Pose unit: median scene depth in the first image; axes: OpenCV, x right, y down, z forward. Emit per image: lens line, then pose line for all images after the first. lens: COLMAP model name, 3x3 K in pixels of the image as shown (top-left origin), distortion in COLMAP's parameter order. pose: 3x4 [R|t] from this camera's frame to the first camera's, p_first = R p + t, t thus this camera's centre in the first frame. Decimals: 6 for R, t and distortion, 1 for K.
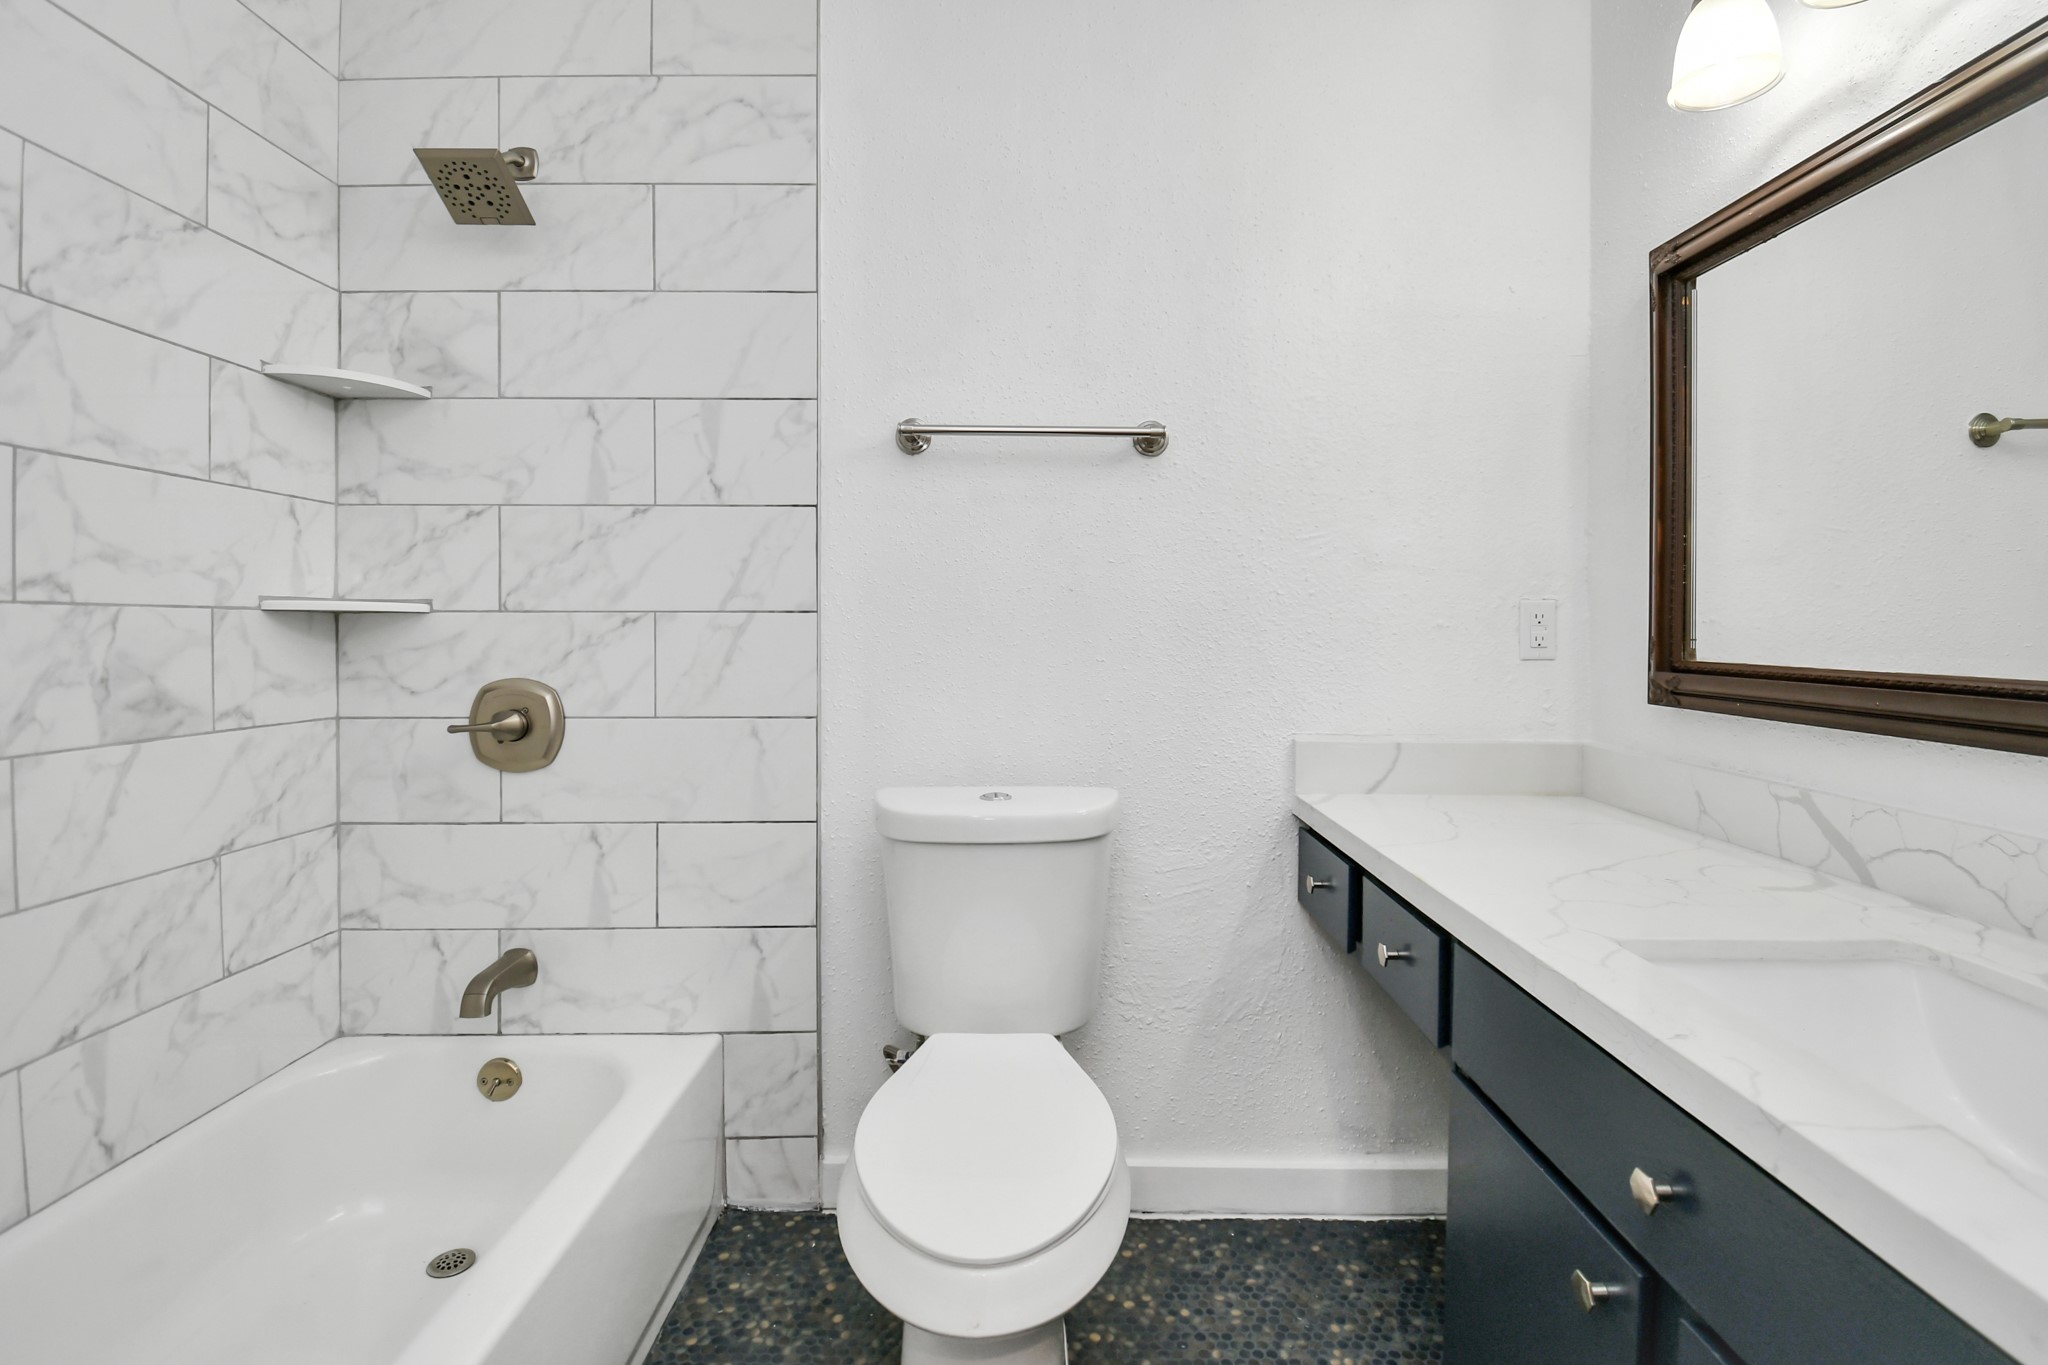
lens RADIAL K [[938.6, 0, 1047.1], [0, 938.6, 676.5], [0, 0, 1]] dist [0.028933, -0.030085]
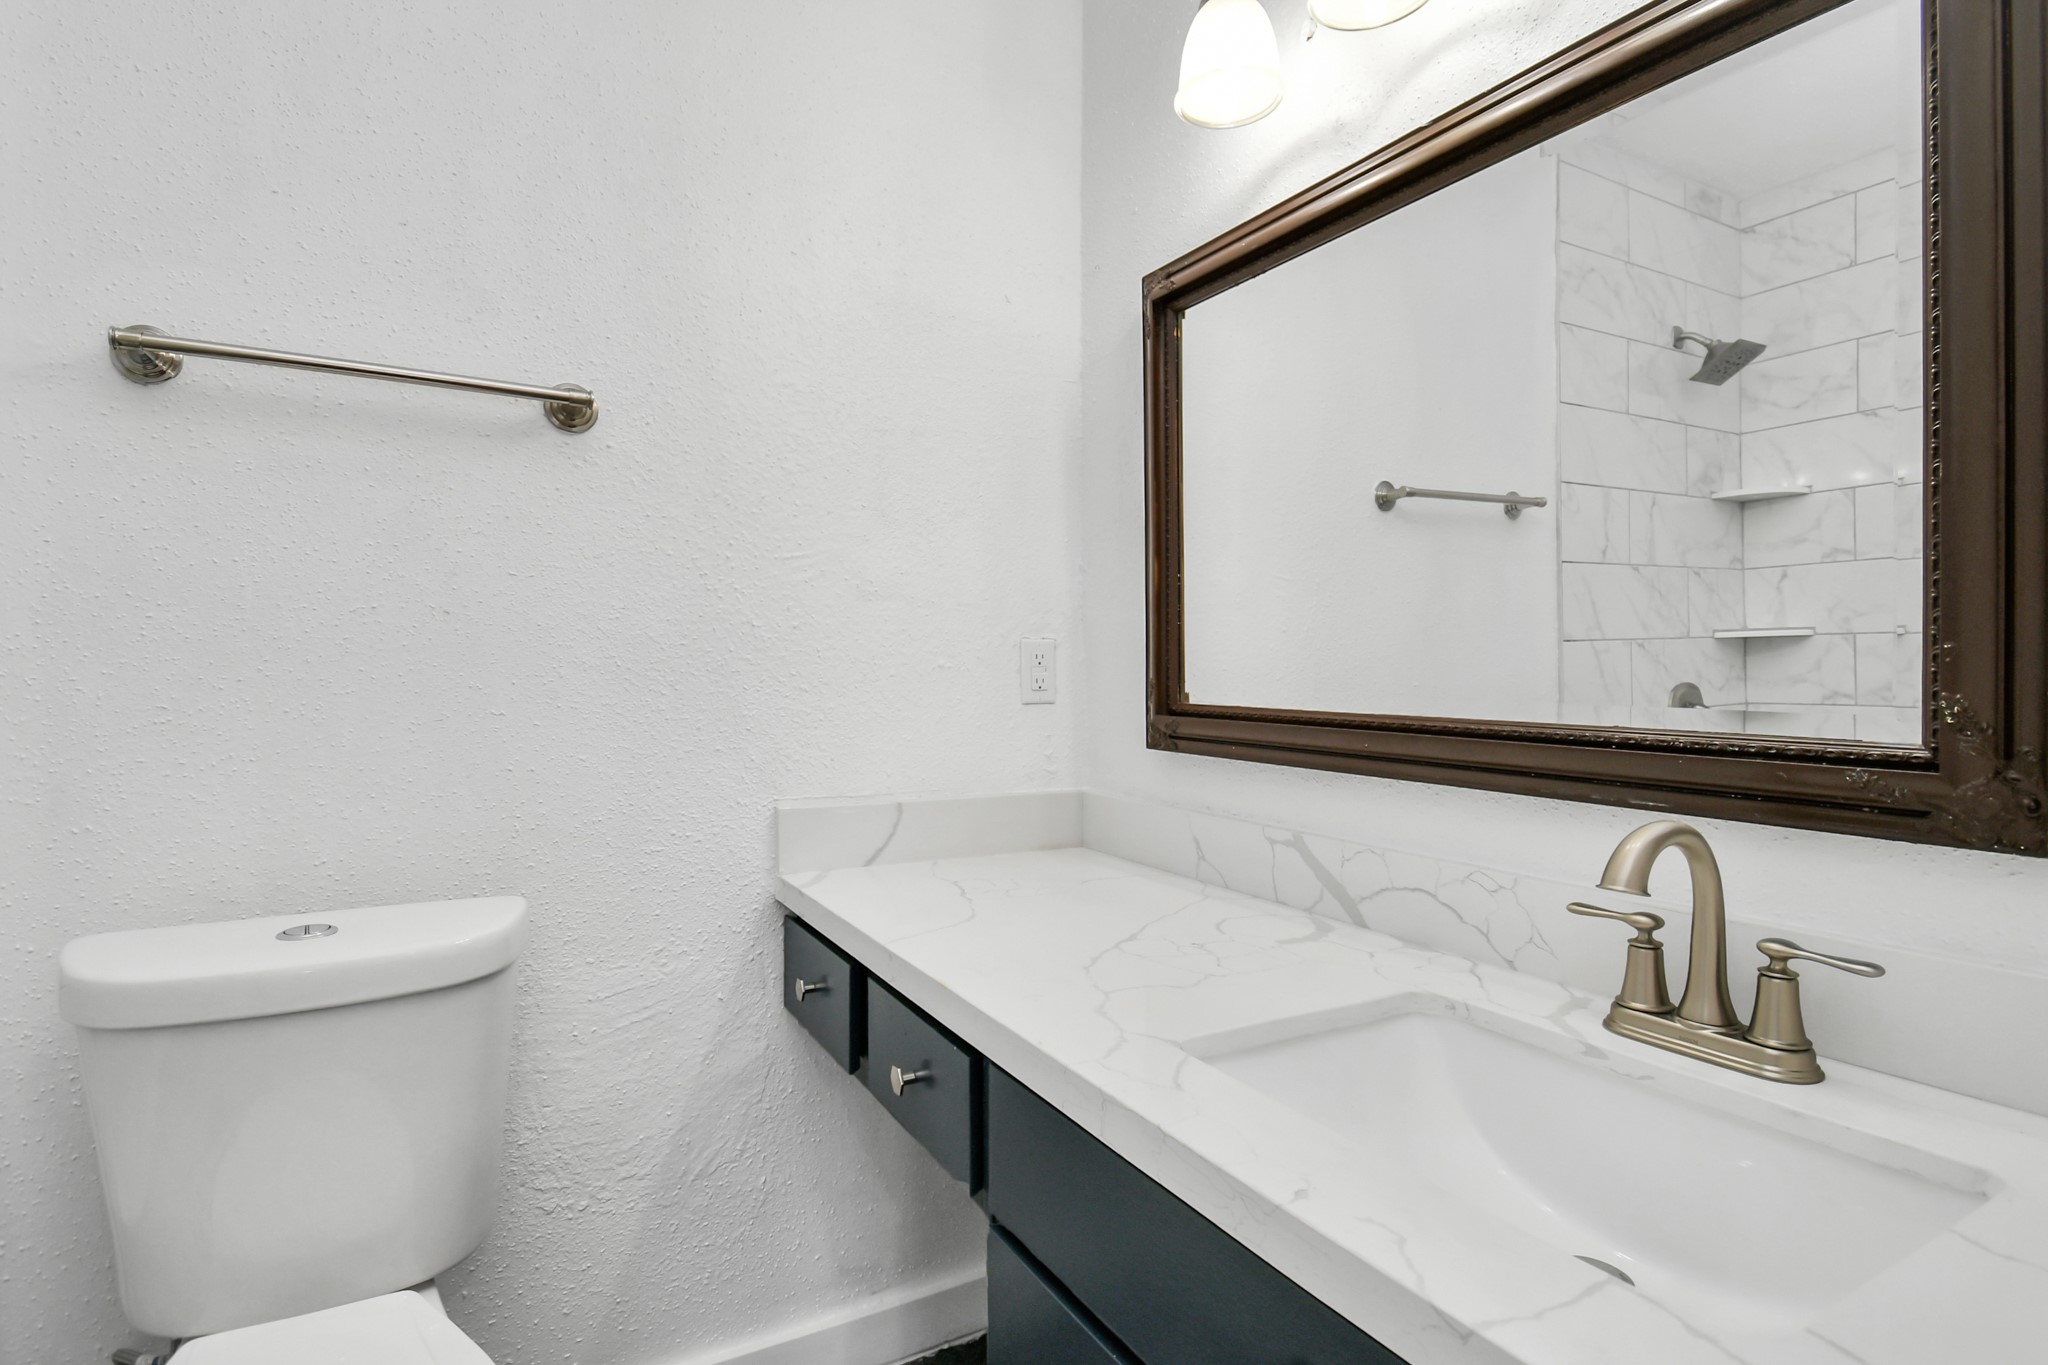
lens RADIAL K [[910.4, 0, 1041.3], [0, 910.4, 688.2], [0, 0, 1]] dist [0.002777, -0.015091]
pose [[0.849404, -0.008784, 0.527670, 0.058952], [0.024563, 0.999436, -0.022904, -0.014381], [-0.527171, 0.032416, 0.849141, 0.280263]]
